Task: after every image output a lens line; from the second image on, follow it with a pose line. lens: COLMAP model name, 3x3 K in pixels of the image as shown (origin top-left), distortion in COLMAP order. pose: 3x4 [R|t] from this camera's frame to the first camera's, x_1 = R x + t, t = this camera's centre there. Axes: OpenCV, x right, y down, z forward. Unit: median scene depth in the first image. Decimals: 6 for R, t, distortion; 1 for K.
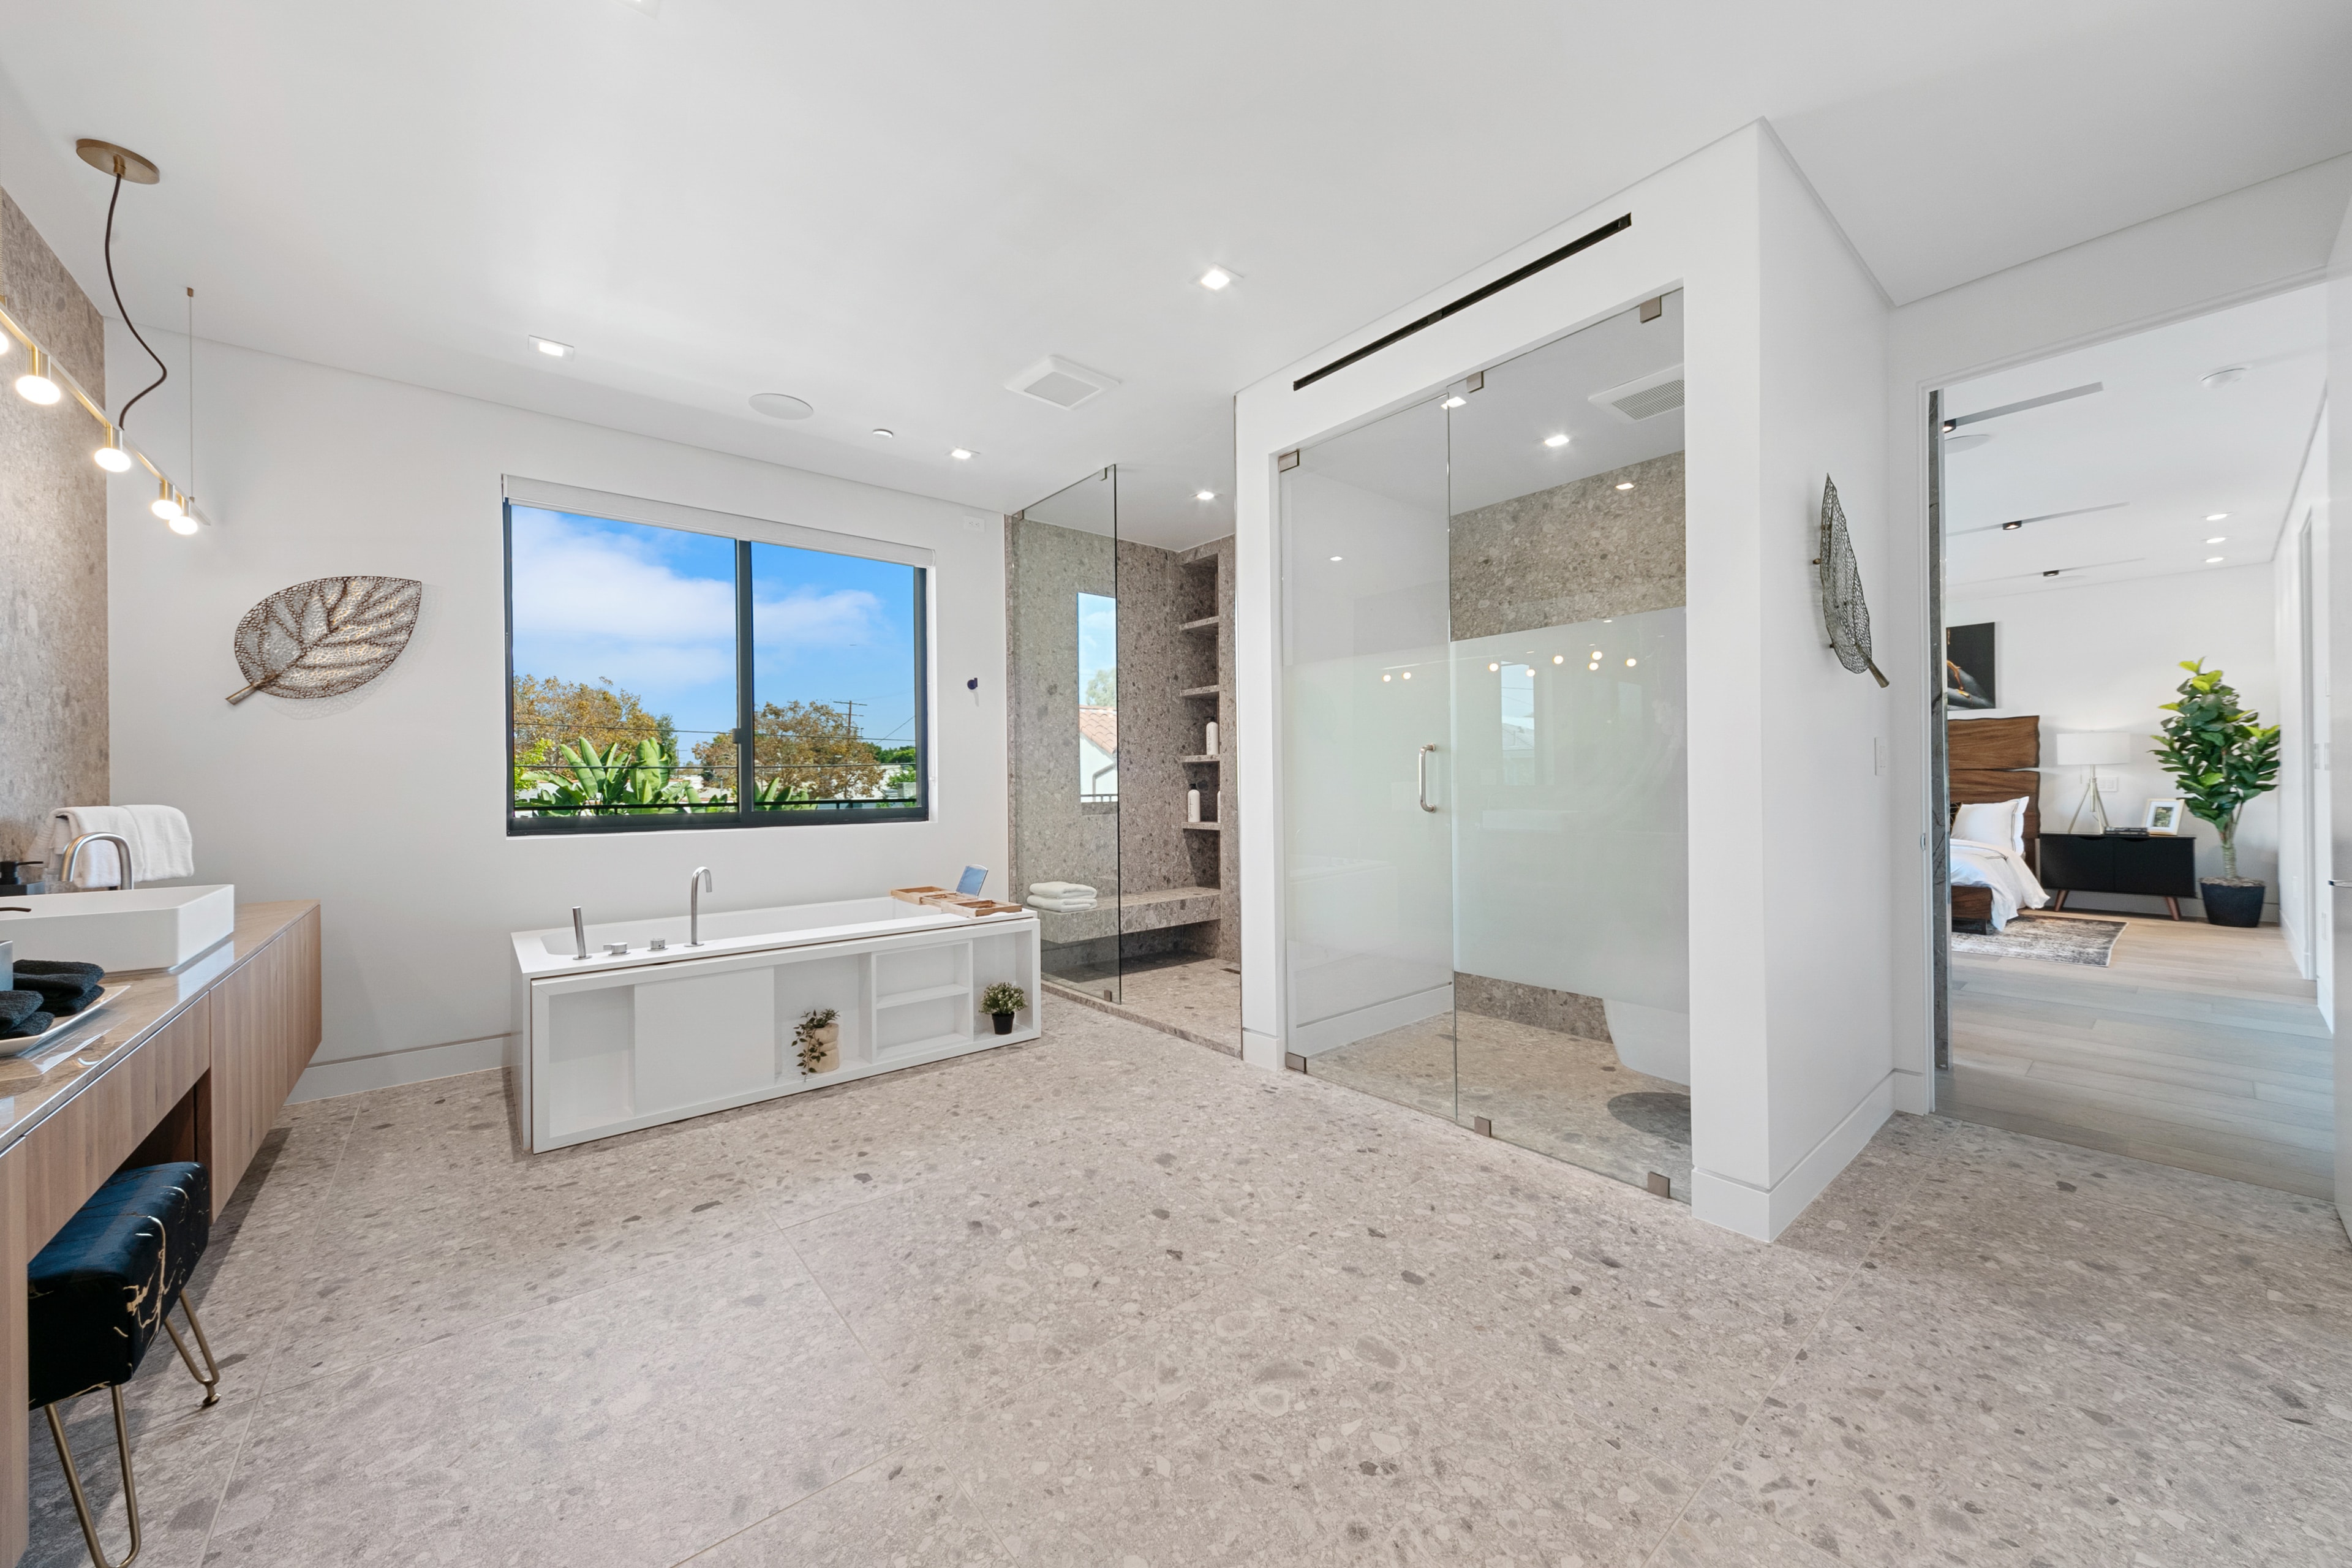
lens RADIAL K [[842.7, 0, 1224.2], [0, 842.7, 782.9], [0, 0, 1]] dist [0.001068, -0.000028]
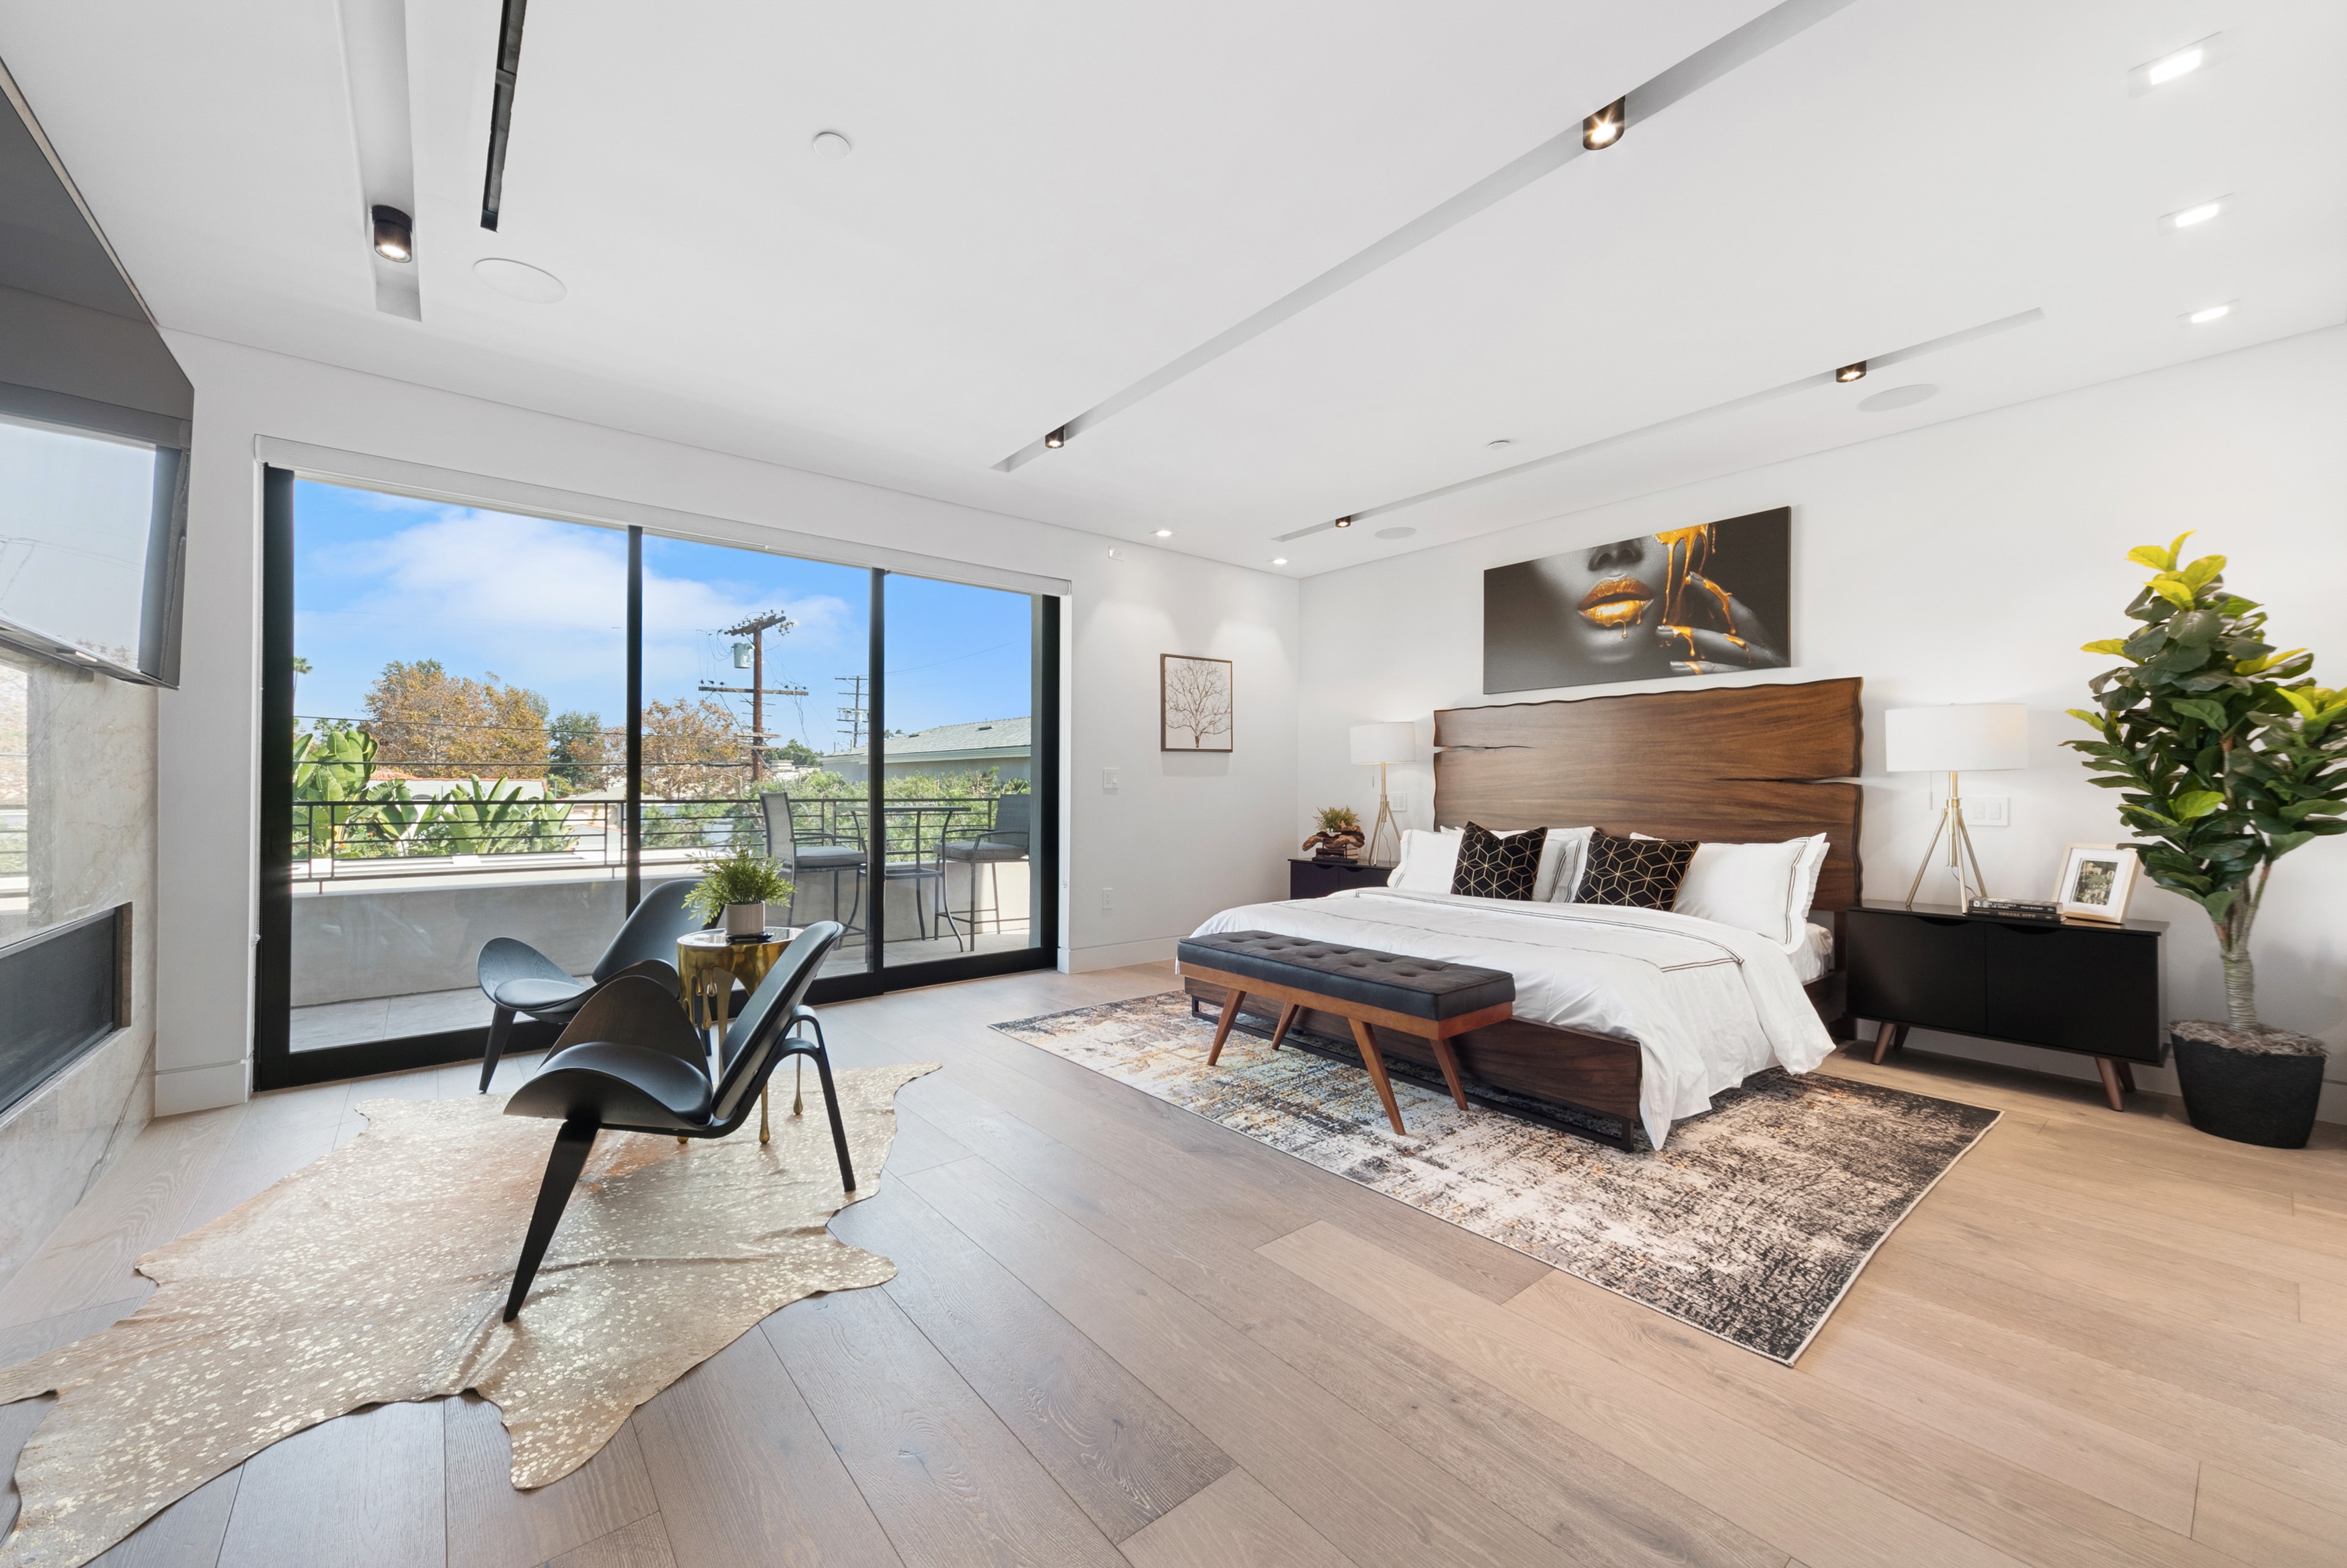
lens RADIAL K [[859.2, 0, 1142.1], [0, 859.2, 786.1], [0, 0, 1]] dist [0.001139, 0.000092]
pose [[0.998628, 0.018908, -0.048841, 0.613409], [-0.019330, 0.999780, -0.008175, 0.000231], [0.048676, 0.009108, 0.998773, 0.500781]]
